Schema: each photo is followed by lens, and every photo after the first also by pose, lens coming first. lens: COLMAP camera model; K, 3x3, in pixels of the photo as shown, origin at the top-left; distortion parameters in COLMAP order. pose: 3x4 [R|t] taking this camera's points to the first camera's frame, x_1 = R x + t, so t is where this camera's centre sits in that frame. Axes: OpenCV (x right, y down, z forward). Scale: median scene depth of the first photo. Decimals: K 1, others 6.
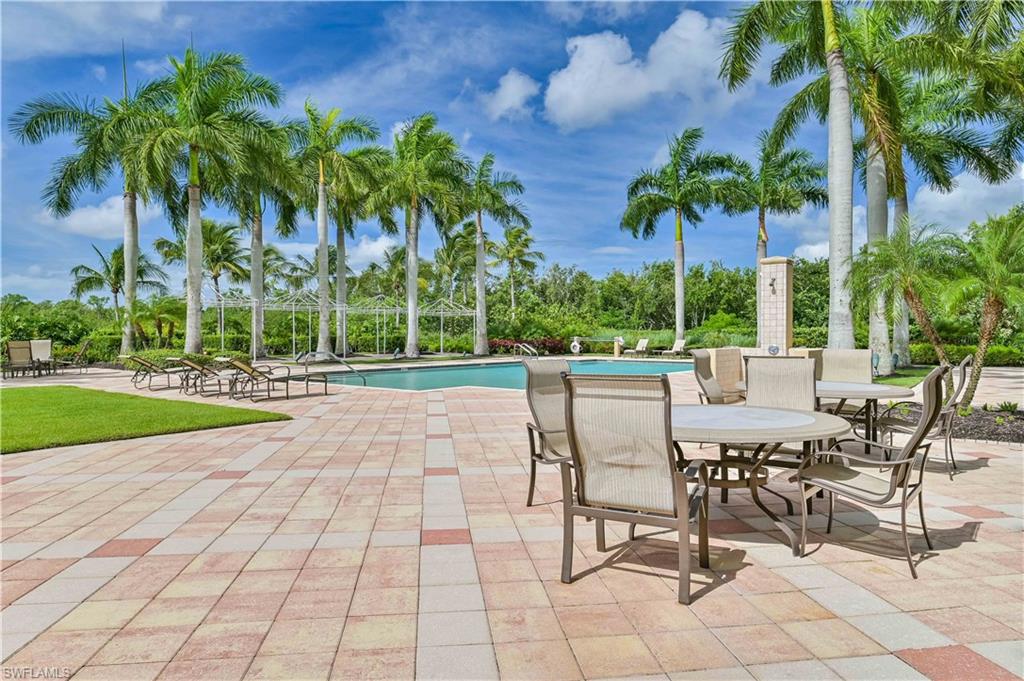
lens RADIAL K [[613.2, 0, 514.7], [0, 613.2, 342.1], [0, 0, 1]] dist [0.003472, -0.000375]
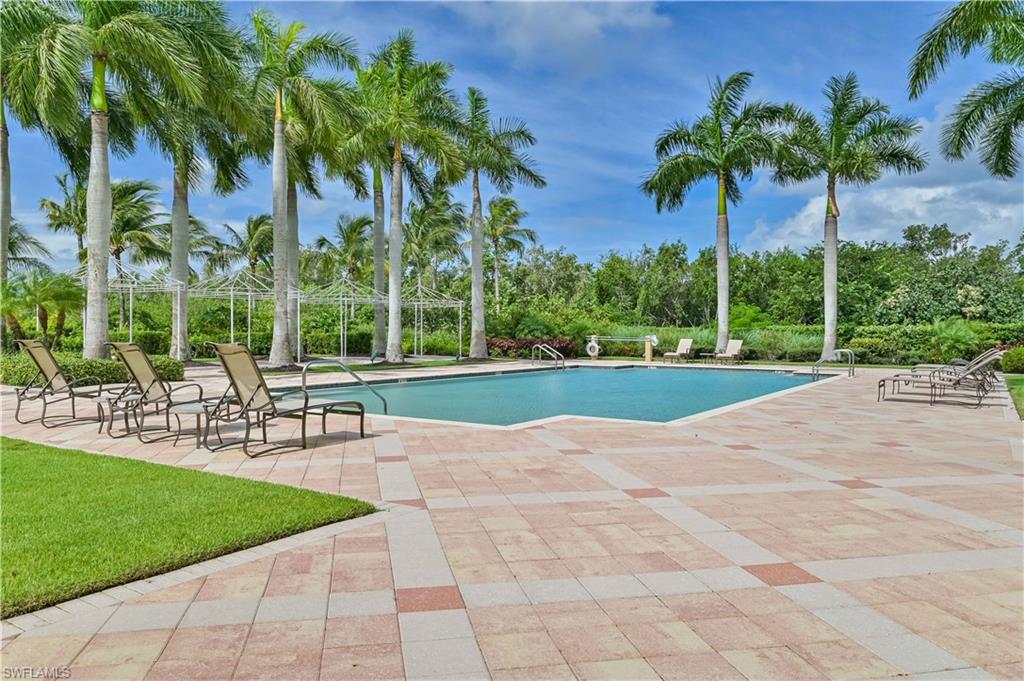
lens RADIAL K [[724.6, 0, 512.1], [0, 724.6, 341.4], [0, 0, 1]] dist [-0.025070, 0.003960]
pose [[0.997684, 0.003883, 0.067915, -0.067277], [-0.003949, 0.999992, 0.000842, -0.001377], [-0.067911, -0.001108, 0.997691, 0.098940]]
